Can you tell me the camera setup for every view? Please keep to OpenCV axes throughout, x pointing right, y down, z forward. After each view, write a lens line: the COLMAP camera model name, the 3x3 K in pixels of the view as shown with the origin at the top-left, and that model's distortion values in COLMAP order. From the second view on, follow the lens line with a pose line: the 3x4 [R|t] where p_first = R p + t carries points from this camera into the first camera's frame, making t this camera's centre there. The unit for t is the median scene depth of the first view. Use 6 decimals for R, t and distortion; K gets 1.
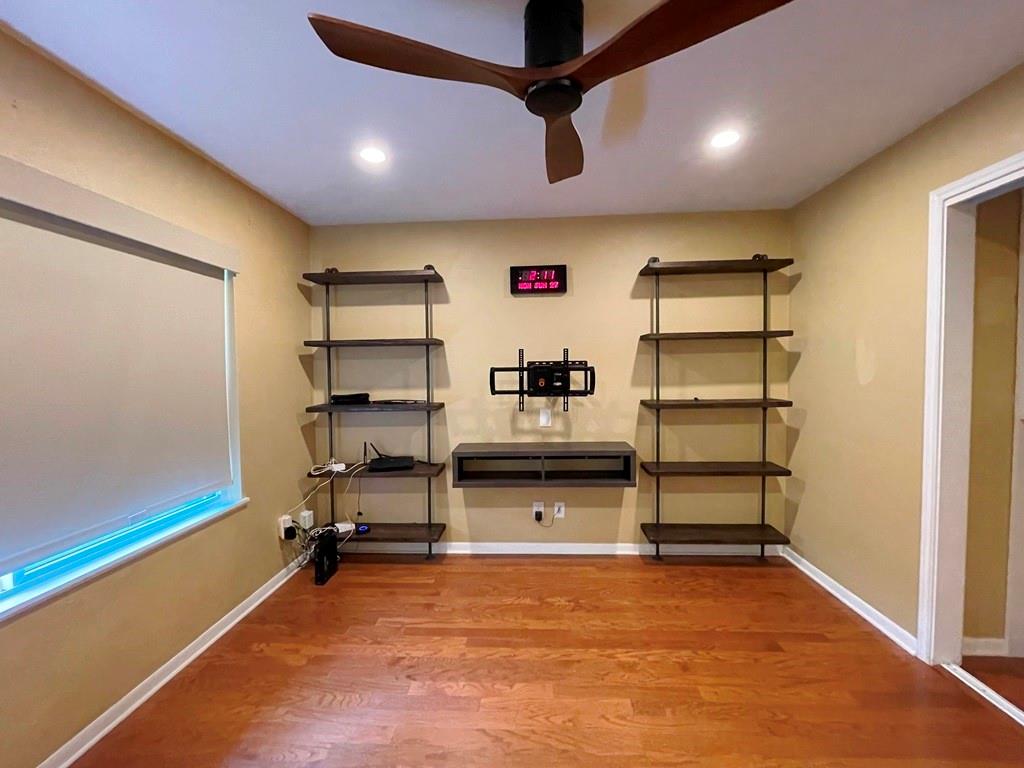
lens RADIAL K [[415.9, 0, 512.3], [0, 415.9, 383.8], [0, 0, 1]] dist [-0.003728, 0.001974]
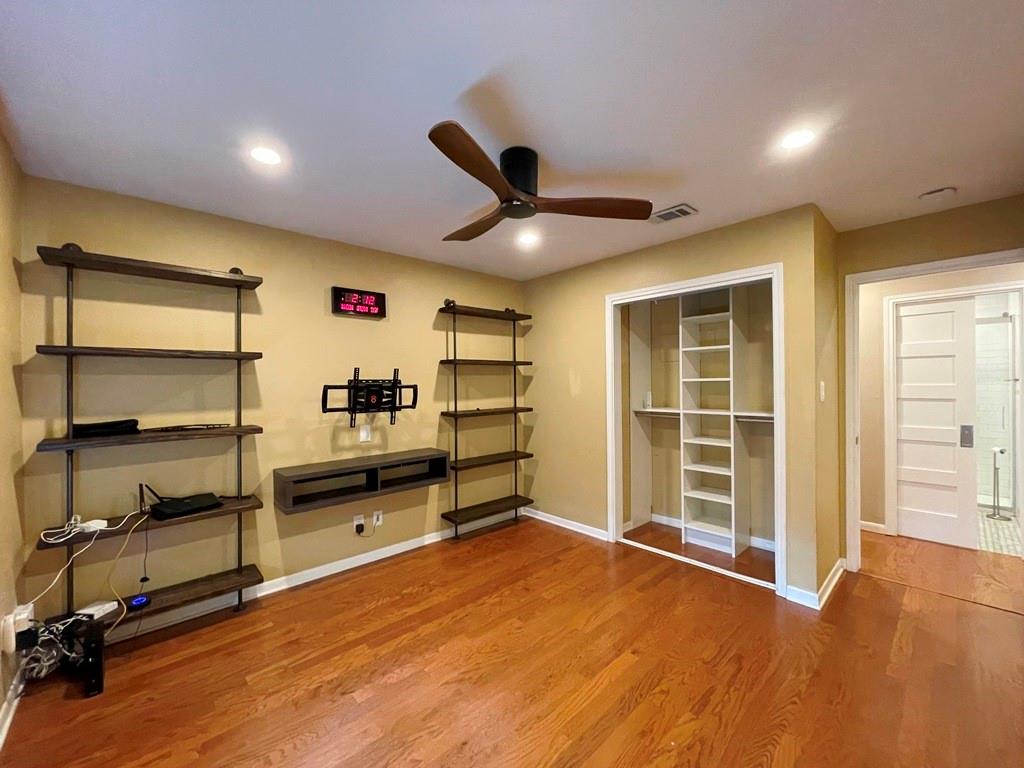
lens RADIAL K [[415.9, 0, 512.2], [0, 415.9, 383.8], [0, 0, 1]] dist [-0.003728, 0.001974]
pose [[0.697200, 0.005322, 0.716857, -0.438454], [0.028913, 0.998950, -0.035537, 0.005310], [-0.716294, 0.045503, 0.696314, -0.012979]]
